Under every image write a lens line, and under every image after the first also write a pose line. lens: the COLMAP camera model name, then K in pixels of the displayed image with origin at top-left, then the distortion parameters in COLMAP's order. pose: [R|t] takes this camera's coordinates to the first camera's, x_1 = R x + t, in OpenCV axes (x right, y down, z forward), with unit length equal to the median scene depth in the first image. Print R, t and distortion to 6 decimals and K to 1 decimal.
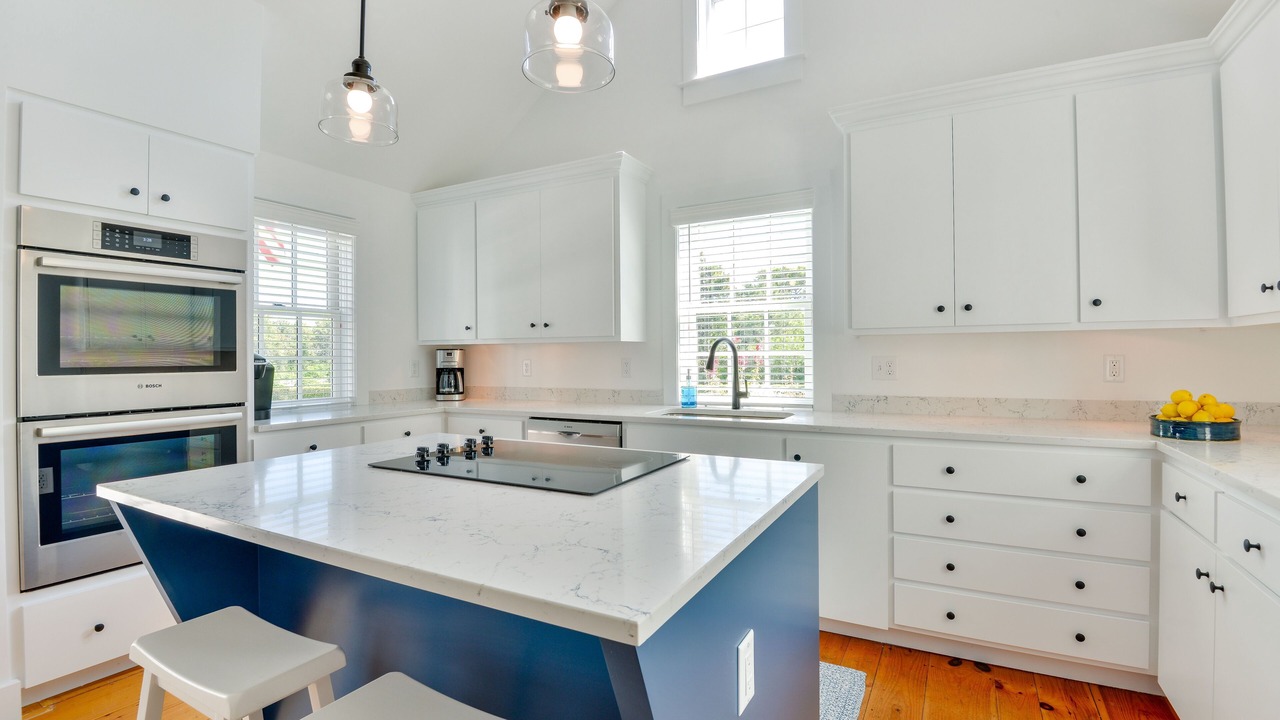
lens RADIAL K [[554.6, 0, 634.1], [0, 554.6, 357.1], [0, 0, 1]] dist [0.000176, -0.016369]
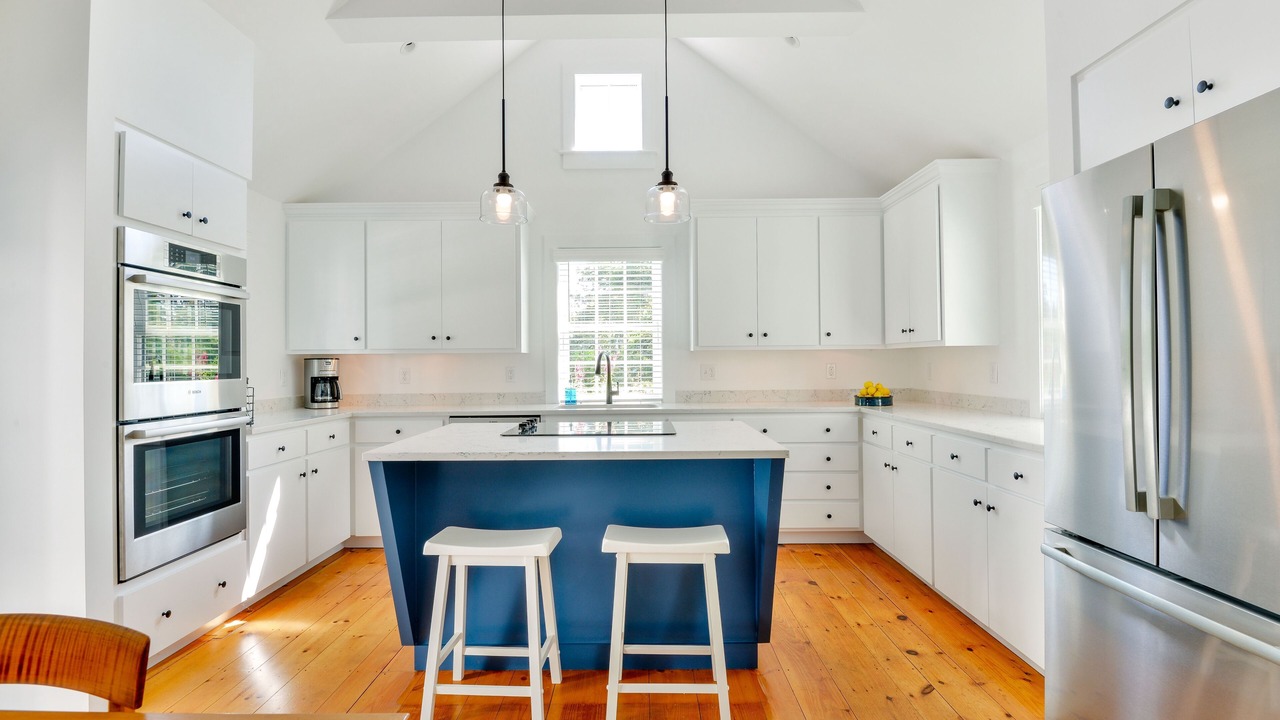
lens RADIAL K [[554.6, 0, 634.1], [0, 554.6, 357.1], [0, 0, 1]] dist [0.000176, -0.016369]
pose [[0.896278, 0.004427, 0.443471, -0.369397], [0.003031, 0.999866, -0.016107, 0.002051], [-0.443483, 0.015780, 0.896144, -0.239102]]
